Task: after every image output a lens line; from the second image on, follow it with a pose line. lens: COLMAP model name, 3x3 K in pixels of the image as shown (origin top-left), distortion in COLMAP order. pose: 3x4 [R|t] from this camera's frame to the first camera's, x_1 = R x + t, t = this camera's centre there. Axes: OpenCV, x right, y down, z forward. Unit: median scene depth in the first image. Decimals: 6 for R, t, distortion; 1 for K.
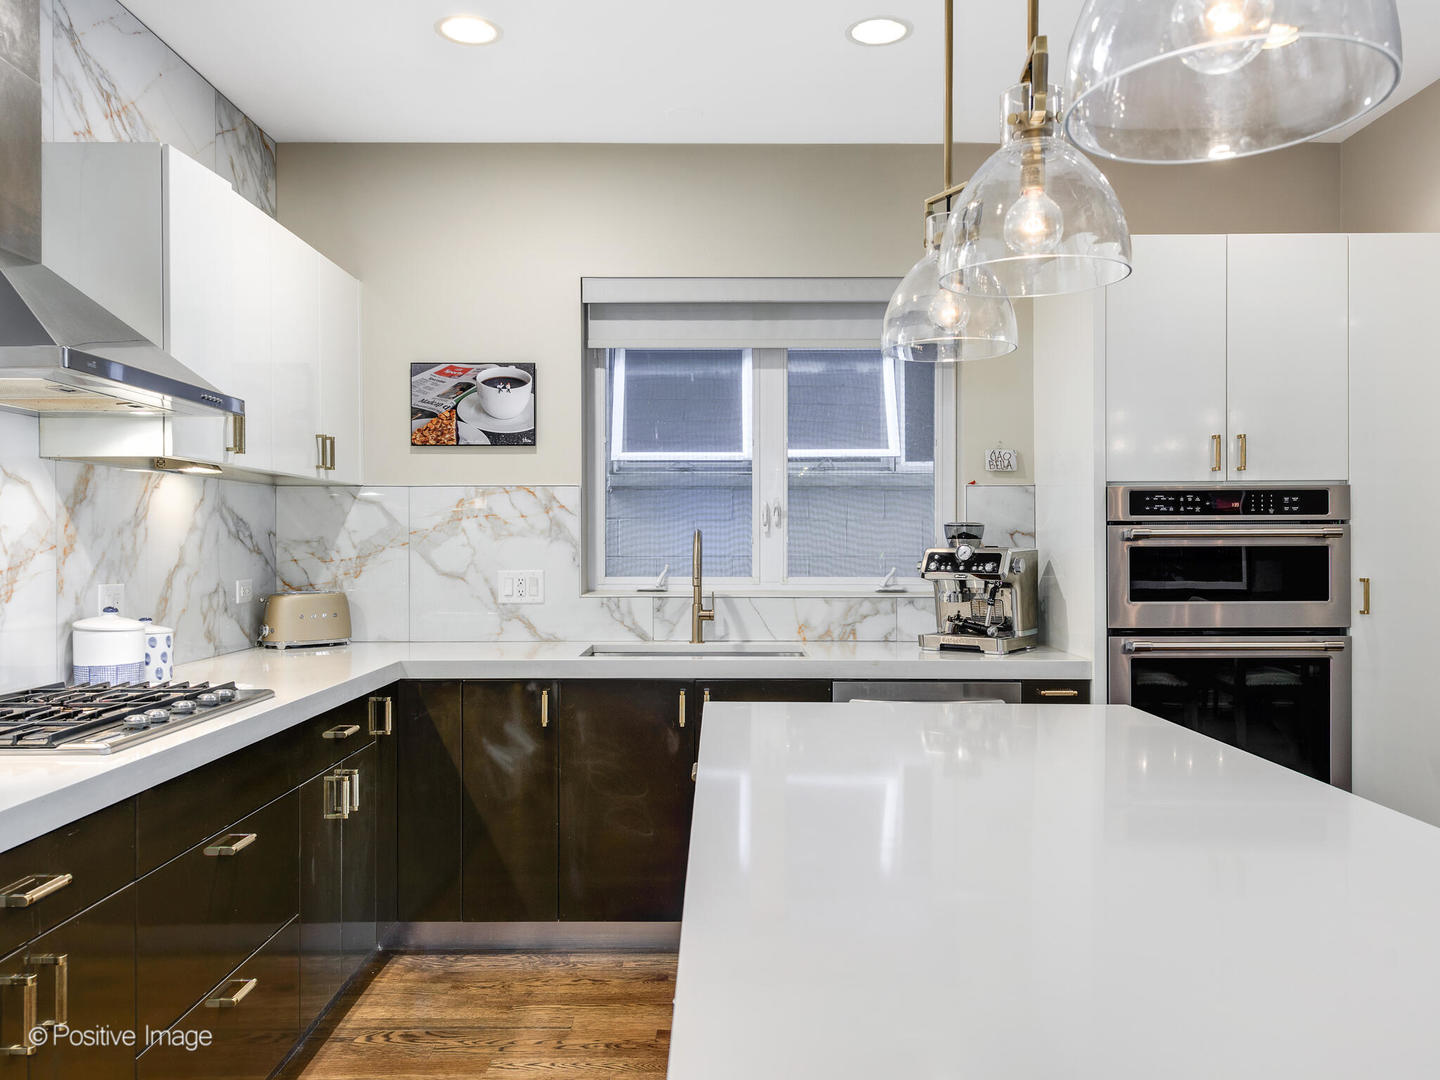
lens RADIAL K [[1160.7, 0, 671.4], [0, 1160.7, 541.1], [0, 0, 1]] dist [0.013948, 0.007395]
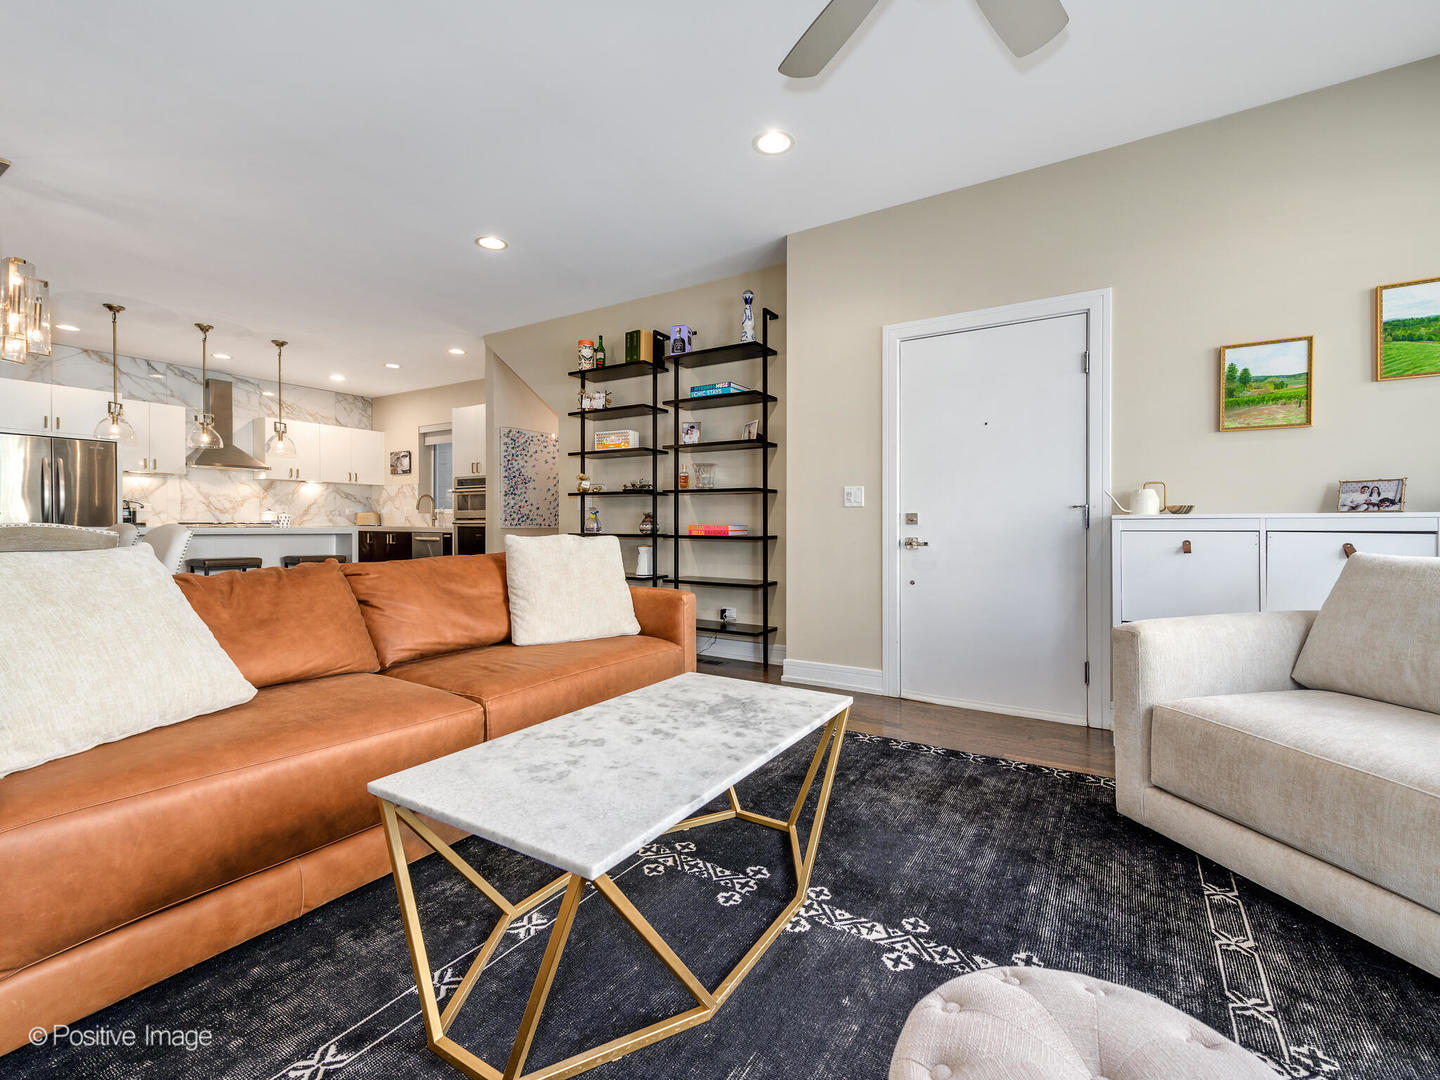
lens RADIAL K [[708.4, 0, 803.7], [0, 708.4, 542.0], [0, 0, 1]] dist [-0.000260, 0.000234]
pose [[0.834578, 0.028976, -0.550127, 2.631015], [-0.019077, 0.999537, 0.023707, 0.068258], [0.550559, -0.009291, 0.834745, -0.233209]]
